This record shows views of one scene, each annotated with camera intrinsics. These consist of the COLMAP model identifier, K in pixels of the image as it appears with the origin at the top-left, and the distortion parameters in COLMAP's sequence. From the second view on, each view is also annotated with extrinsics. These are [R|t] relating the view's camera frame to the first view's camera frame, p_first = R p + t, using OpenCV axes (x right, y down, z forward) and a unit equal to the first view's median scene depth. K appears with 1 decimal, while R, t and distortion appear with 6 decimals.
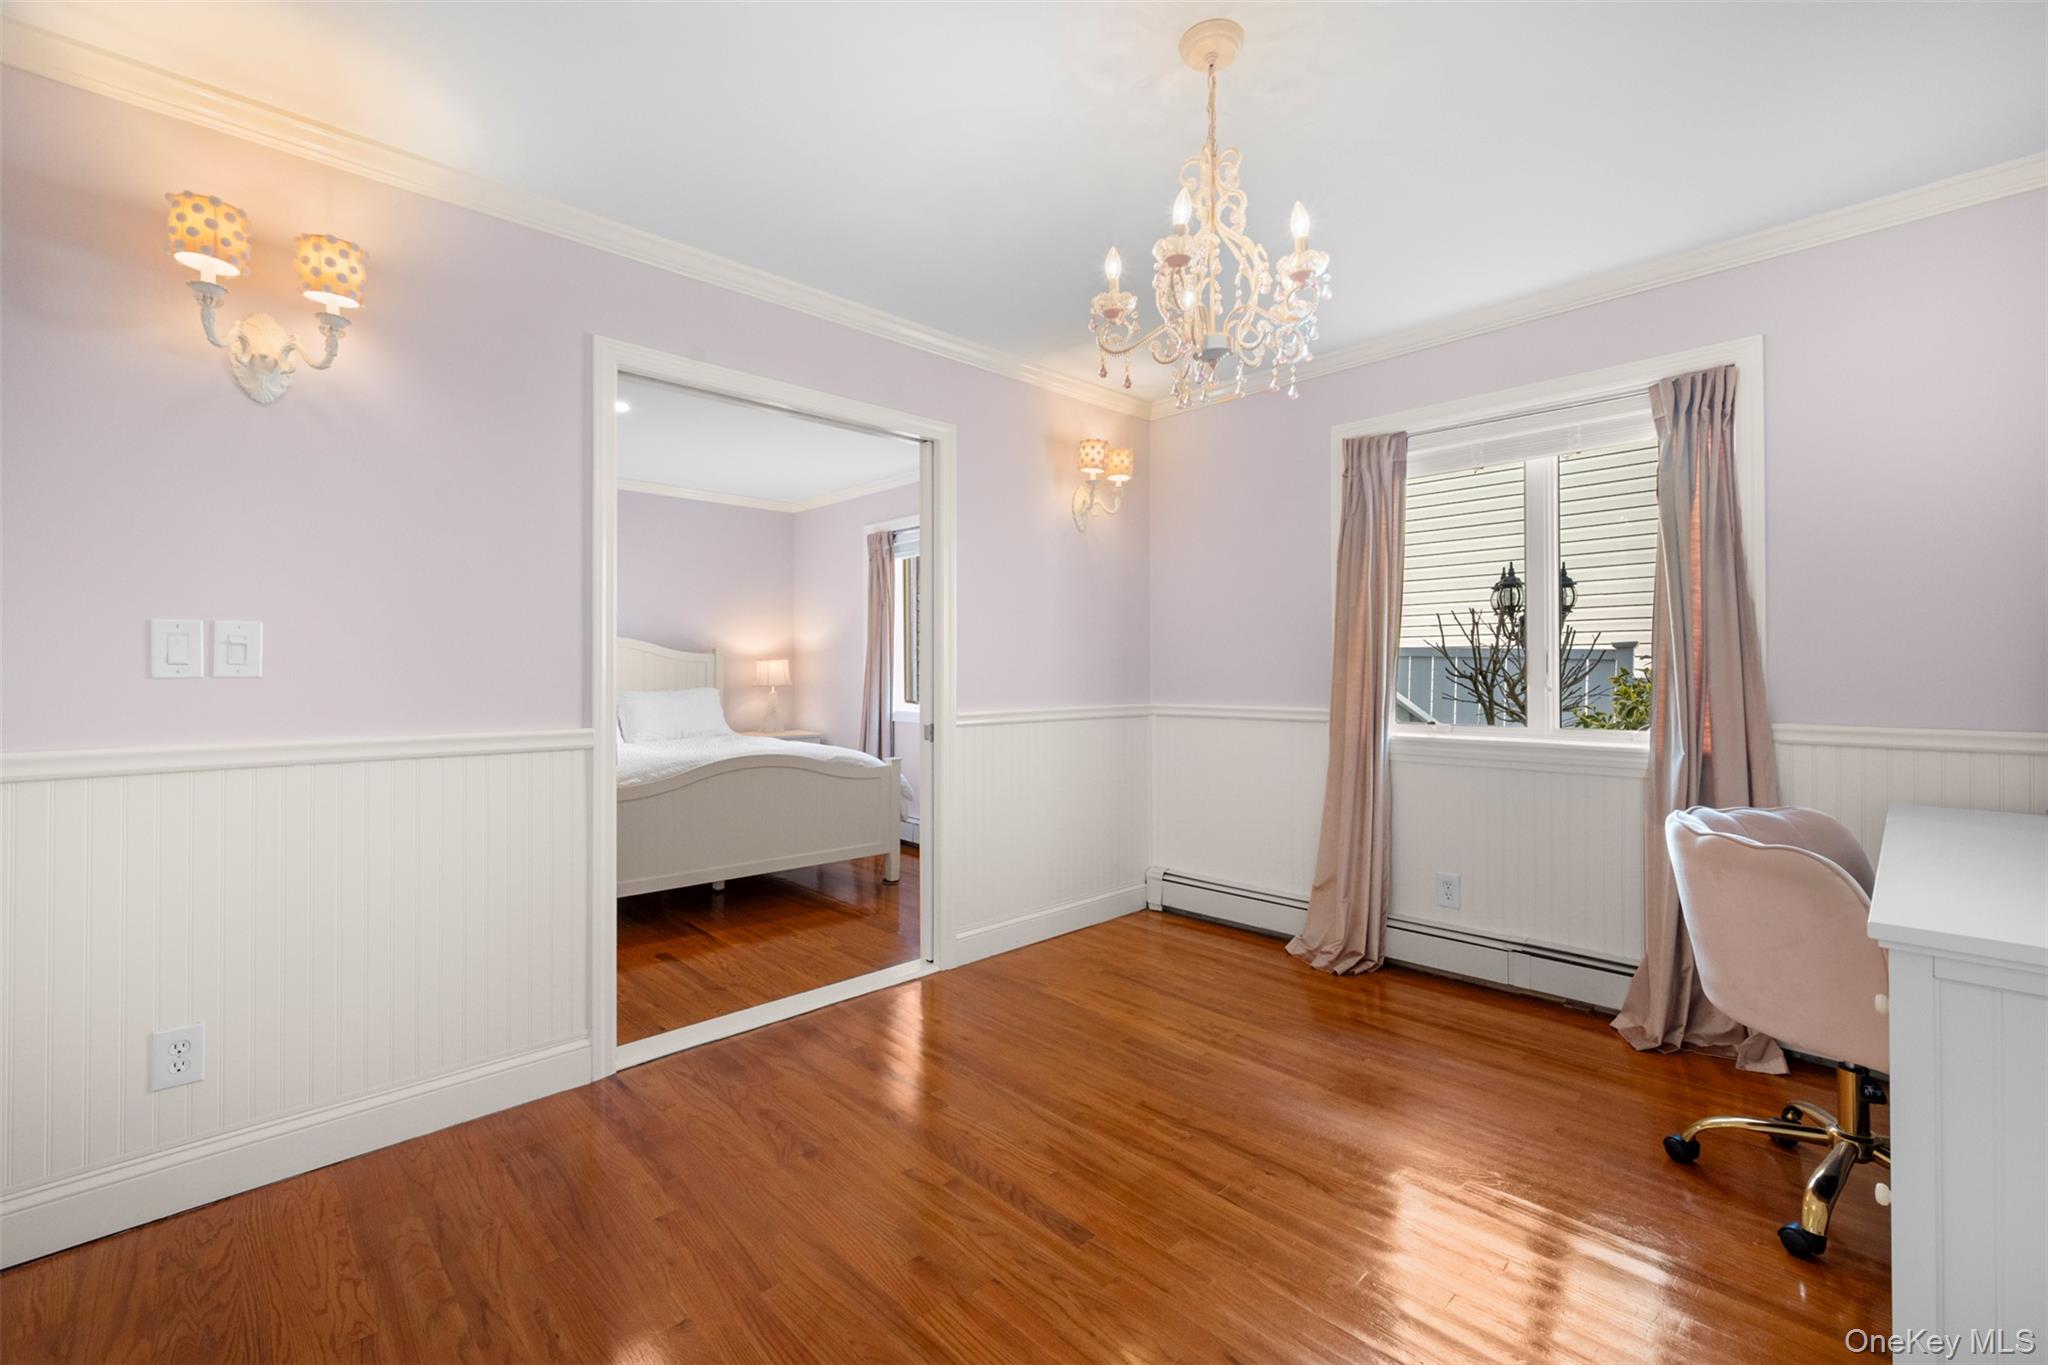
lens RADIAL K [[860.1, 0, 1027.0], [0, 860.1, 659.2], [0, 0, 1]] dist [-0.000990, -0.000538]
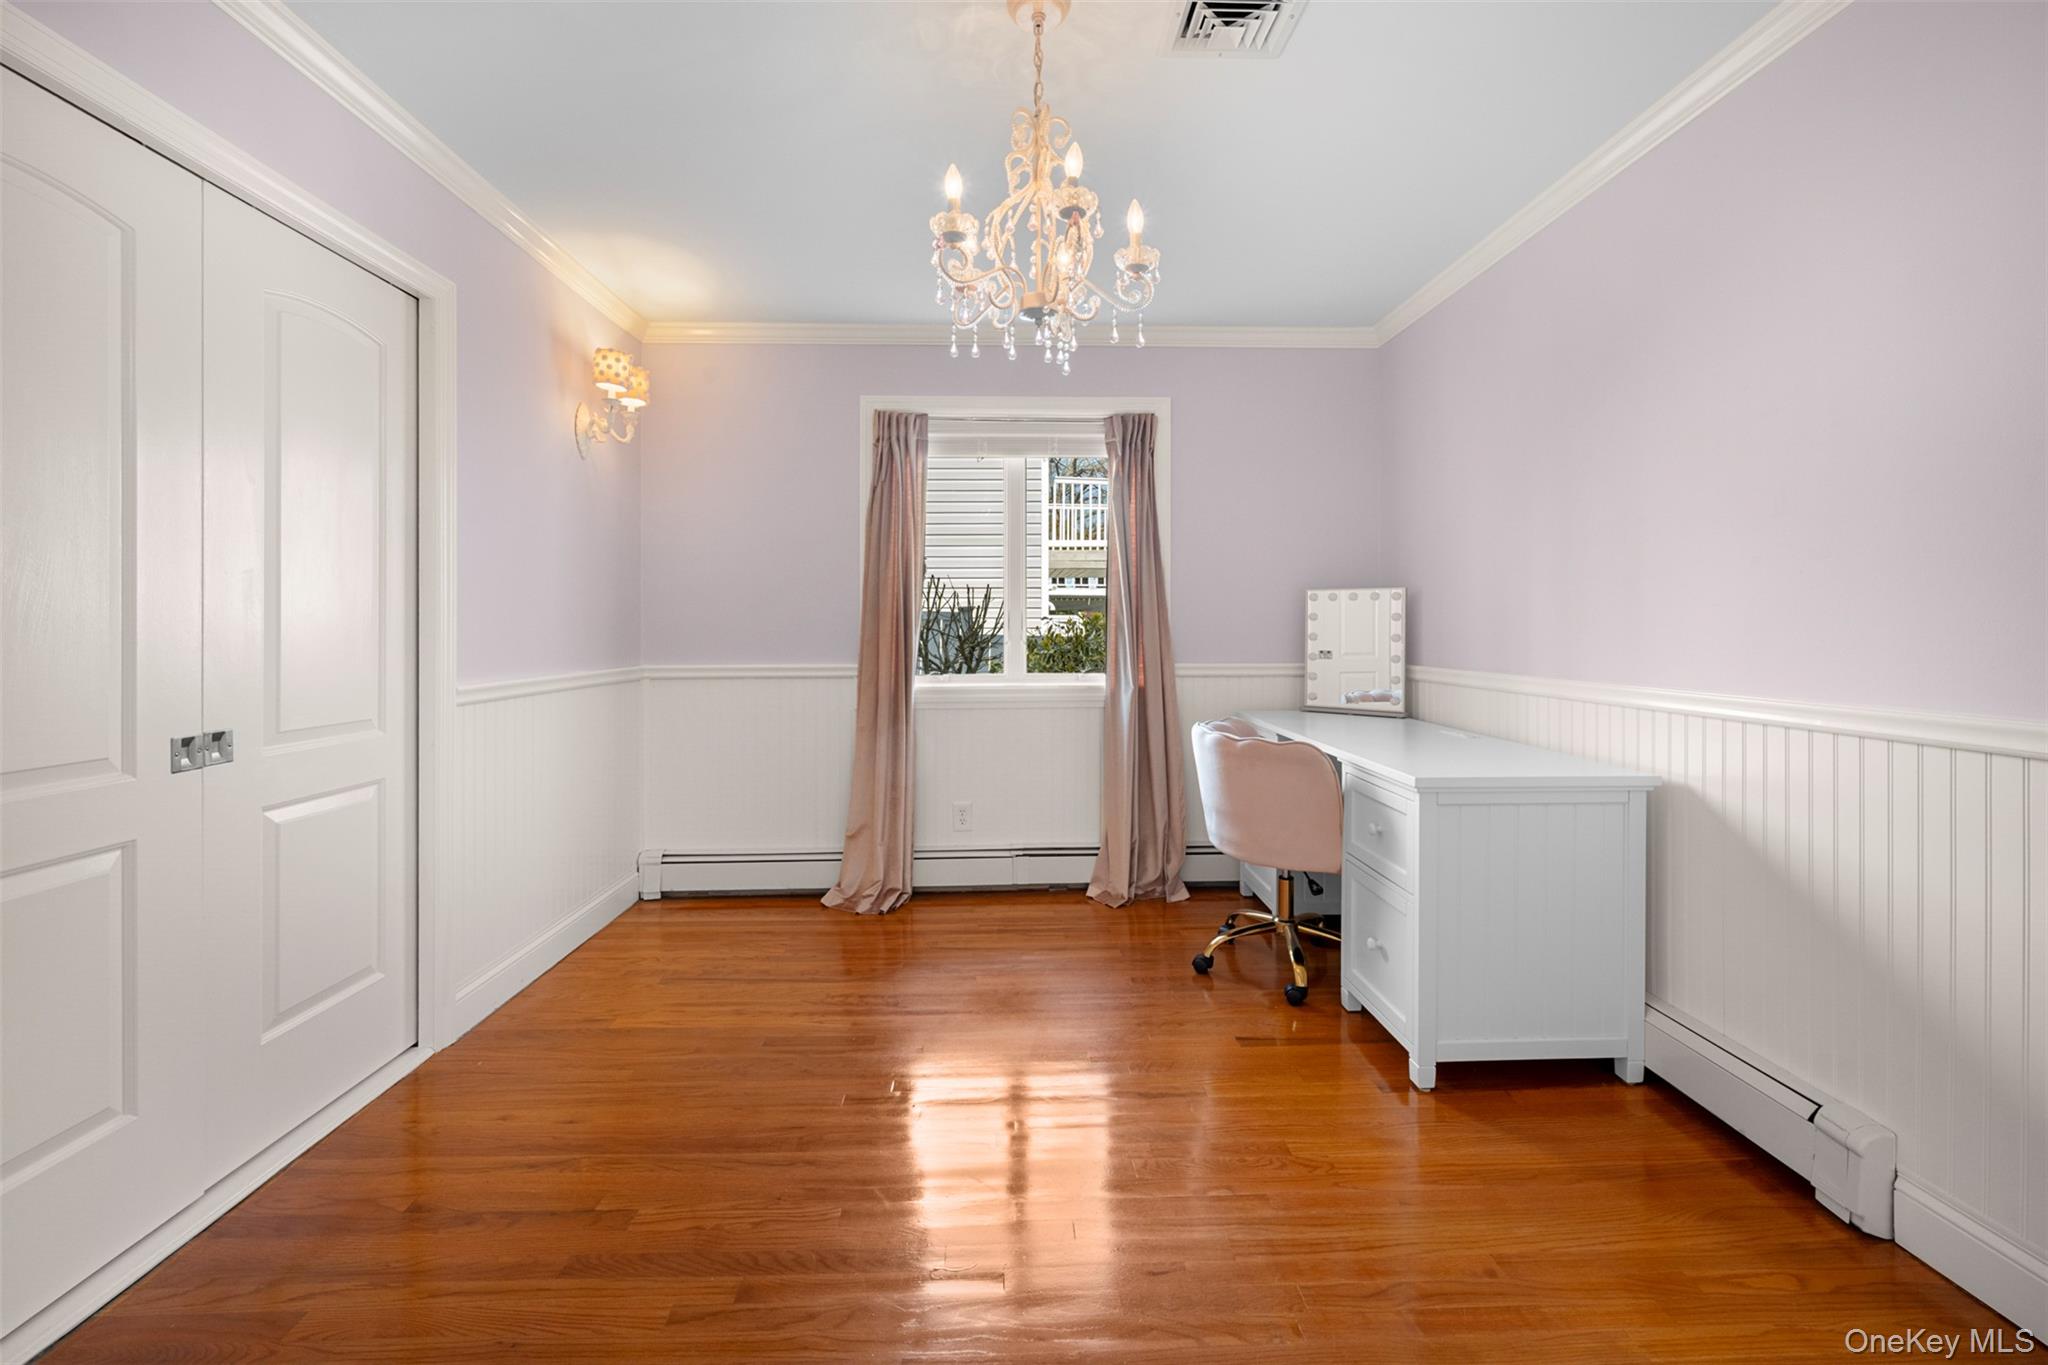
lens RADIAL K [[817.7, 0, 1024.4], [0, 817.7, 626.9], [0, 0, 1]] dist [0.000945, -0.000038]
pose [[0.673804, 0.000746, 0.738910, -0.260629], [-0.008540, 0.999941, 0.006778, 0.003531], [-0.738861, -0.010877, 0.673770, 0.186681]]
